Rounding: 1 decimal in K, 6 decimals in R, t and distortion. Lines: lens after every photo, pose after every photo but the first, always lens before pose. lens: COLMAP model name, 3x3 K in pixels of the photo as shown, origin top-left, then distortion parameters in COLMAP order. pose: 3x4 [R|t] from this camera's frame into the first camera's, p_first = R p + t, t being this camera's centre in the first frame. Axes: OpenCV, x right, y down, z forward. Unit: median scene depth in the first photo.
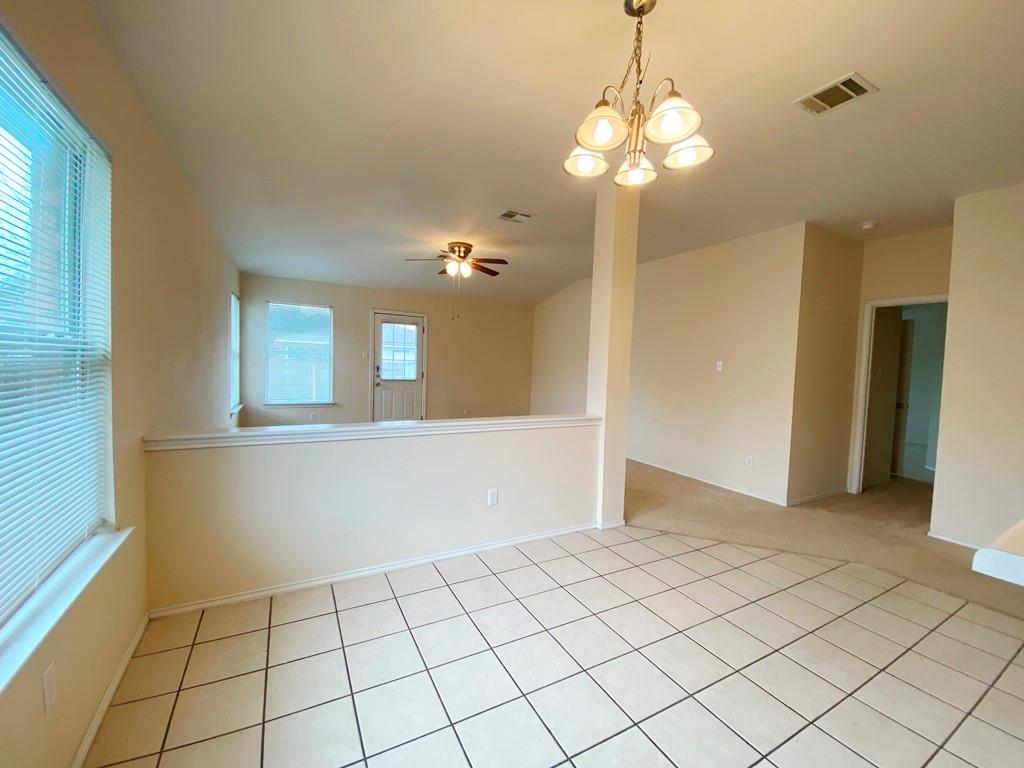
lens RADIAL K [[413.5, 0, 507.0], [0, 413.5, 381.5], [0, 0, 1]] dist [-0.004568, -0.007818]
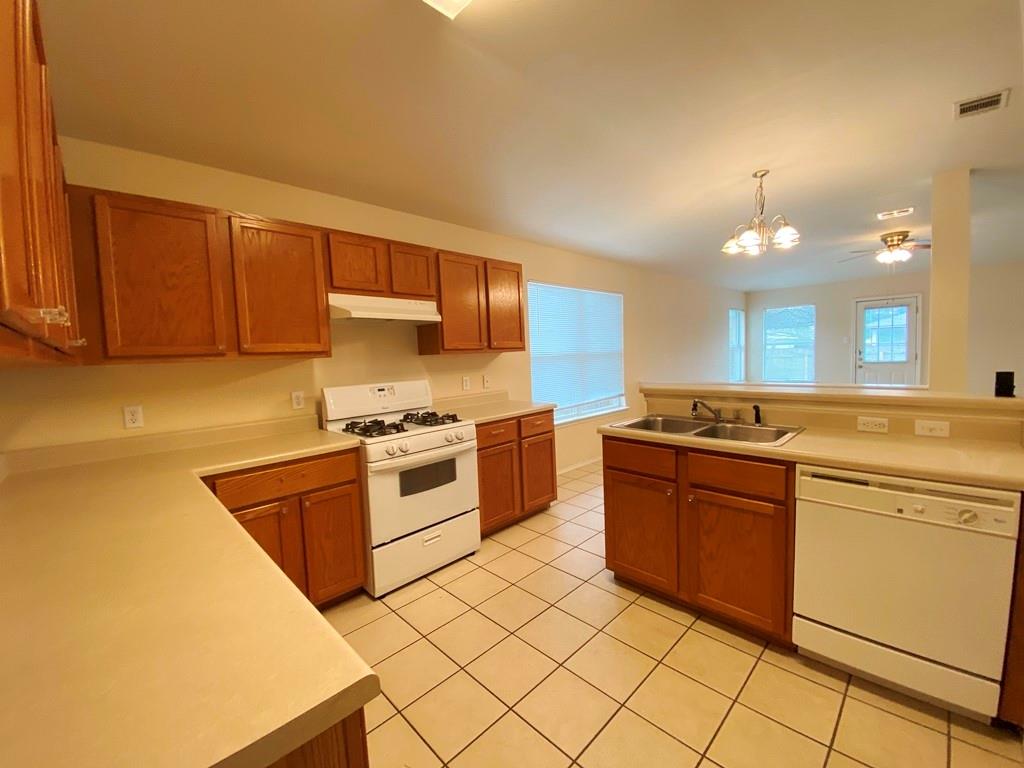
lens RADIAL K [[413.5, 0, 510.6], [0, 413.5, 380.2], [0, 0, 1]] dist [-0.004568, -0.007818]
pose [[0.275655, 0.011020, -0.961194, 0.491956], [0.005033, 0.999904, 0.012907, 0.024841], [0.961244, -0.008395, 0.275573, -0.201447]]
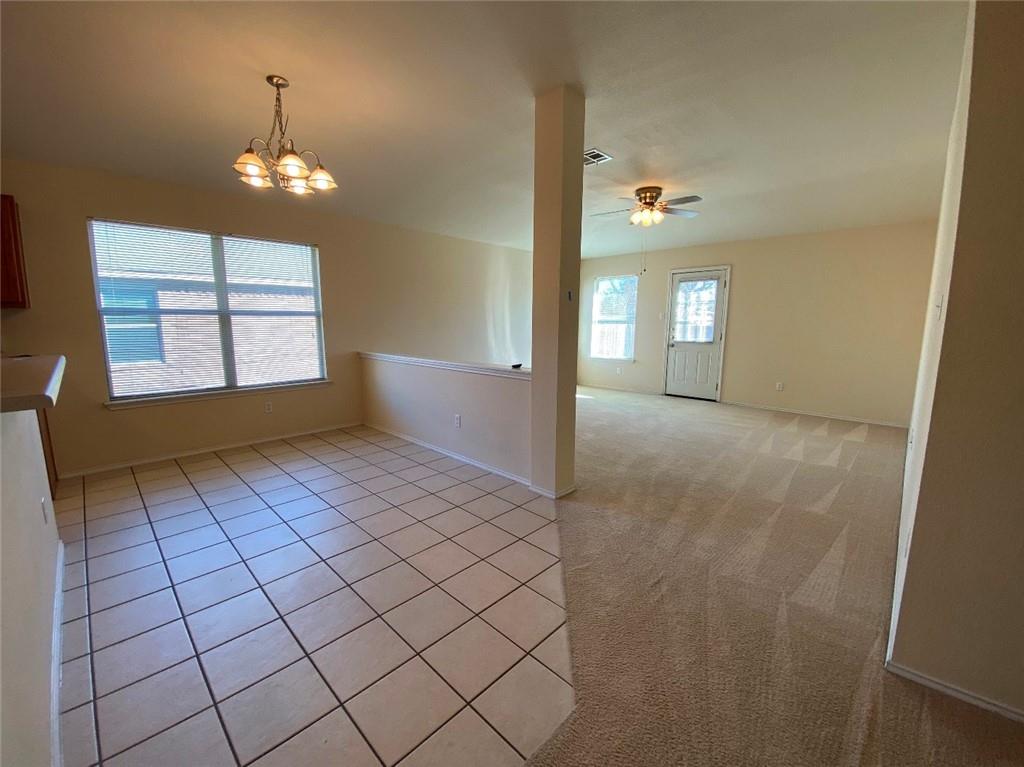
lens RADIAL K [[413.5, 0, 514.9], [0, 413.5, 379.6], [0, 0, 1]] dist [-0.004568, -0.007818]
pose [[0.306095, 0.096283, -0.947119, 0.539249], [-0.036012, 0.995331, 0.089546, 0.012991], [0.951320, 0.006698, 0.308134, 0.336788]]
